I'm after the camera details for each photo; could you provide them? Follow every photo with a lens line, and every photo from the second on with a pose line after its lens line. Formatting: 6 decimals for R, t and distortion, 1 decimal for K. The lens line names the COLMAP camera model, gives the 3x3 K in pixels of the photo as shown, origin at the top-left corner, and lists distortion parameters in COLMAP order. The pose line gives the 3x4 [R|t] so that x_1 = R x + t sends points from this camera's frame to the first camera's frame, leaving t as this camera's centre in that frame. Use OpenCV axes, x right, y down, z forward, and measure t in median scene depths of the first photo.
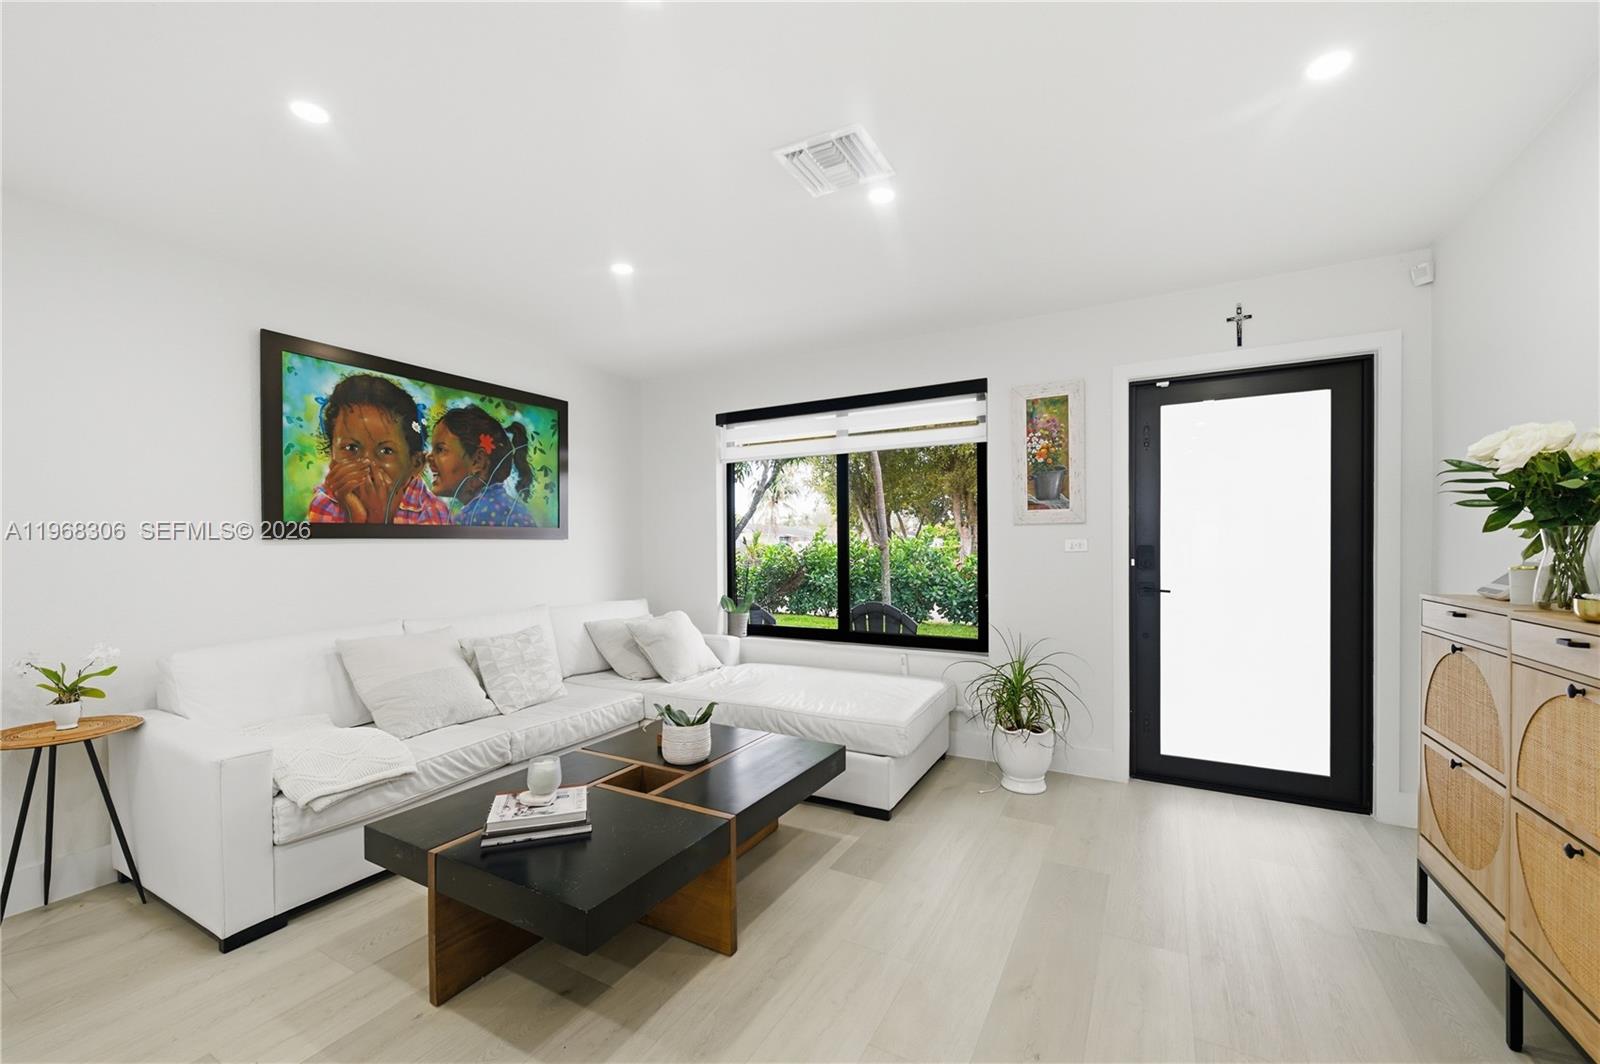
lens RADIAL K [[641.9, 0, 781.4], [0, 641.9, 546.5], [0, 0, 1]] dist [0.001177, -0.000001]
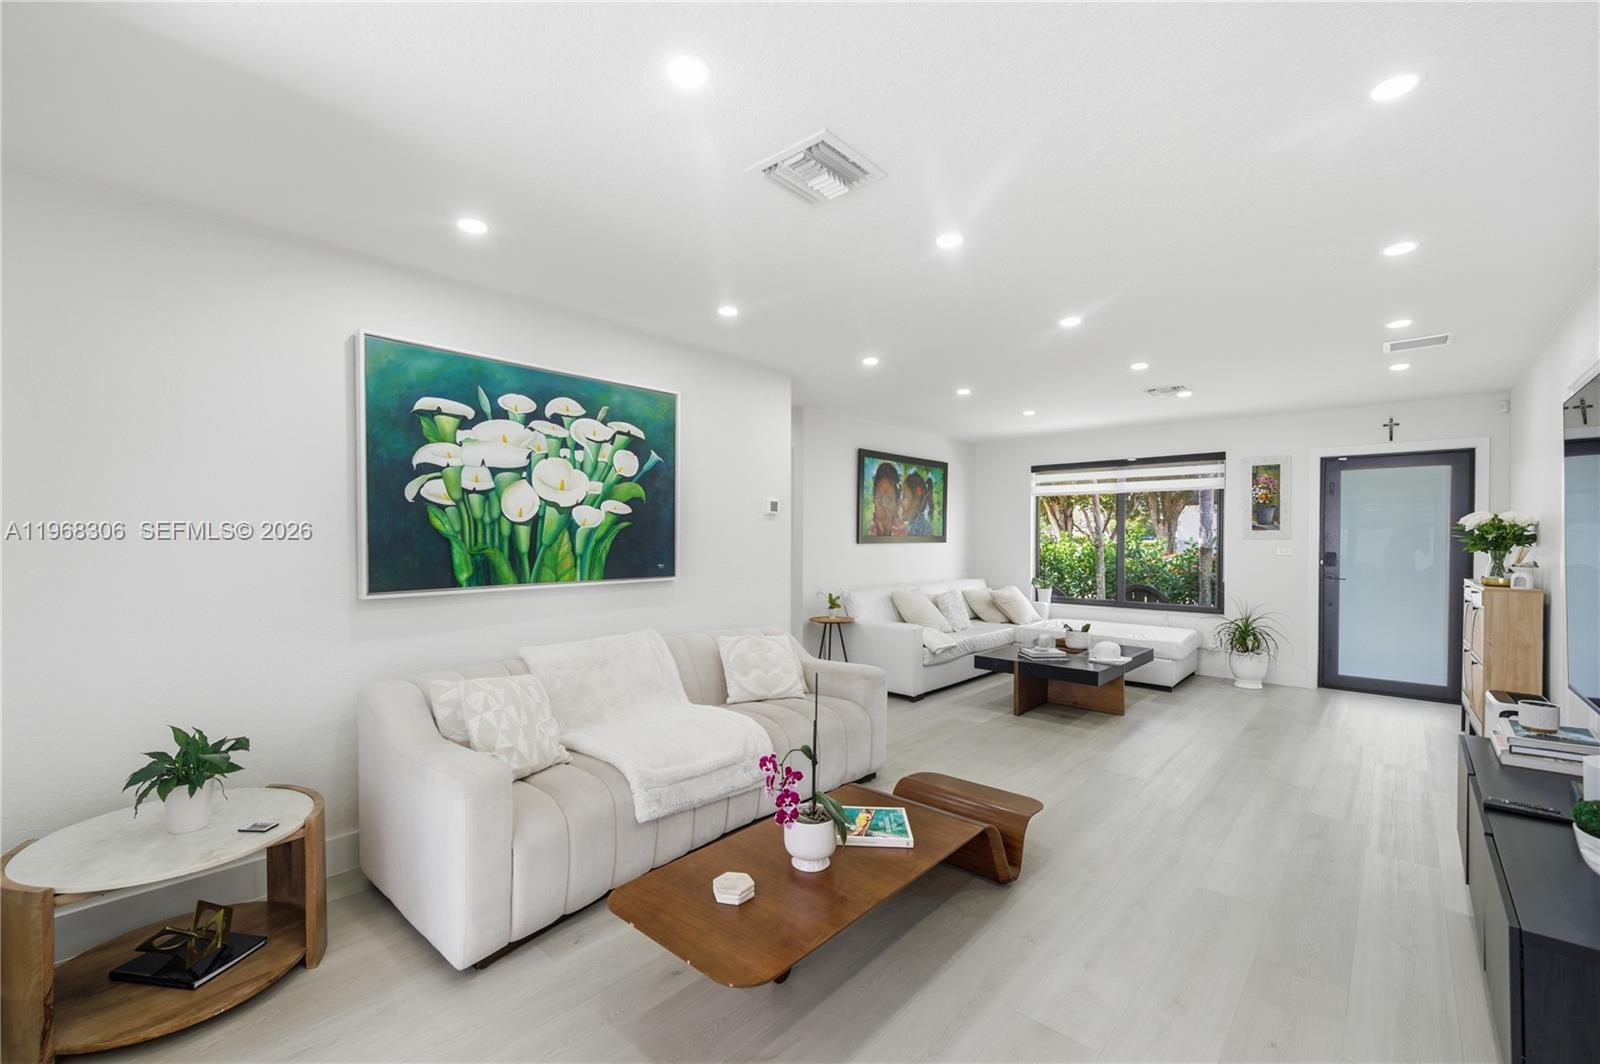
lens RADIAL K [[650.3, 0, 785.6], [0, 650.3, 543.4], [0, 0, 1]] dist [-0.001031, -0.000314]
pose [[0.973938, 0.011426, -0.226525, -0.447744], [-0.009713, 0.999915, 0.008675, -0.025349], [0.226605, -0.006249, 0.973967, -0.998539]]
